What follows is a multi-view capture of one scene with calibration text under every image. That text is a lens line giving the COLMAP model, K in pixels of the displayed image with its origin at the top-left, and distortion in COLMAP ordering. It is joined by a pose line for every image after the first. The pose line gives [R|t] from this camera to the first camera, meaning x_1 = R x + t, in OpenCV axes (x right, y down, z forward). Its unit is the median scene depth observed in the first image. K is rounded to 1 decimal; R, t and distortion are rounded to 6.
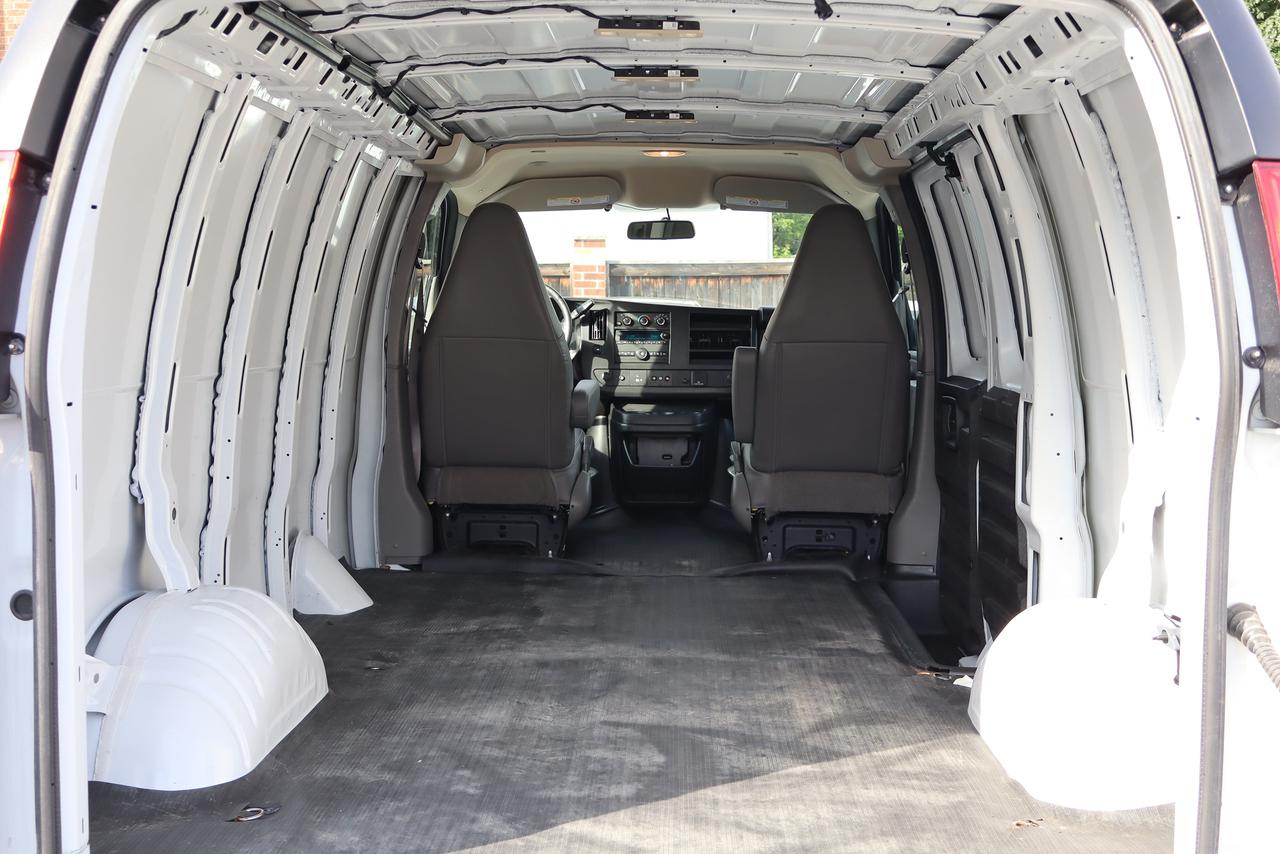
lens RADIAL K [[1643.7, 0, 640.0], [0, 1643.7, 427.0], [0, 0, 1]] dist [-0.023217, -0.028108]
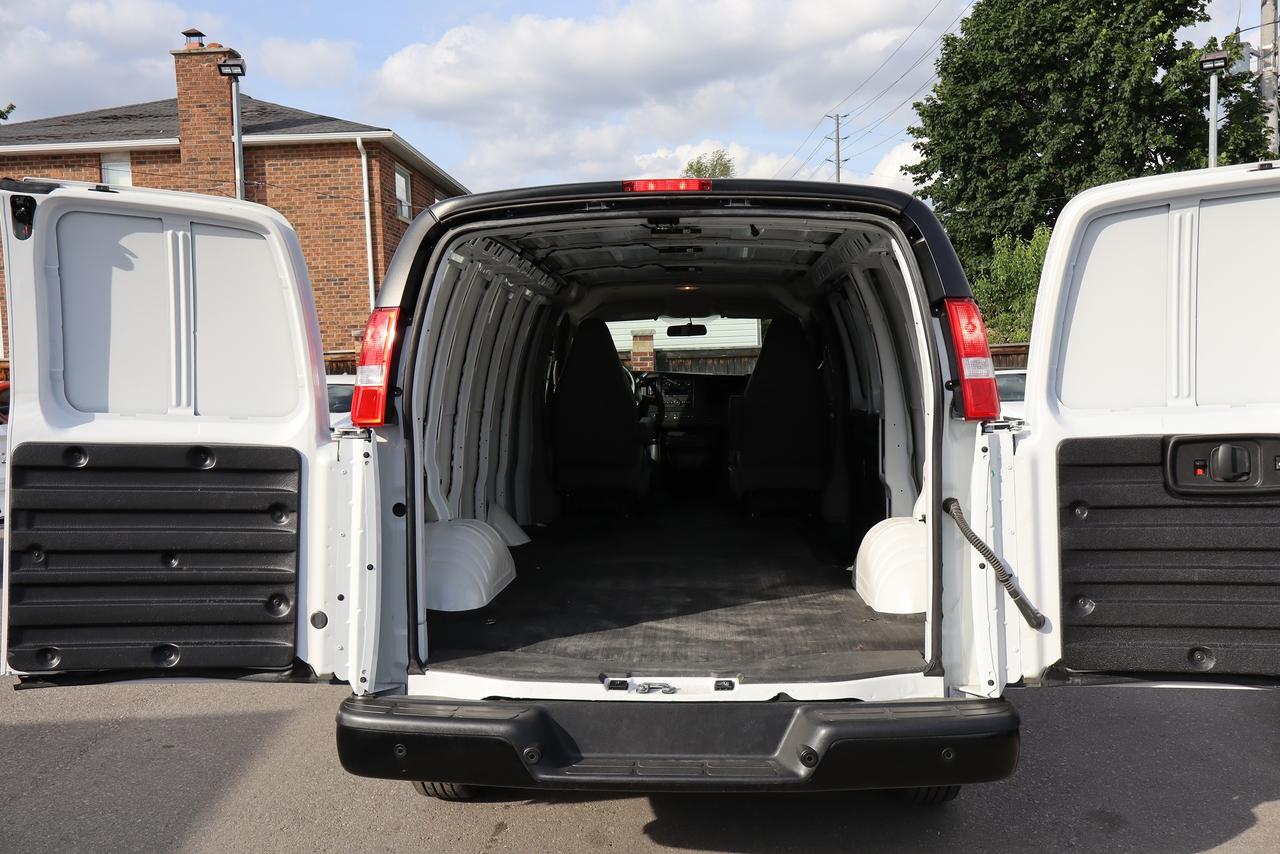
lens RADIAL K [[1108.2, 0, 640.0], [0, 1108.2, 427.0], [0, 0, 1]] dist [-0.012074, -0.007072]
pose [[0.999196, -0.021183, -0.034041, 0.001976], [0.020138, 0.999324, -0.030773, 0.025758], [0.034669, 0.030063, 0.998947, -0.256253]]
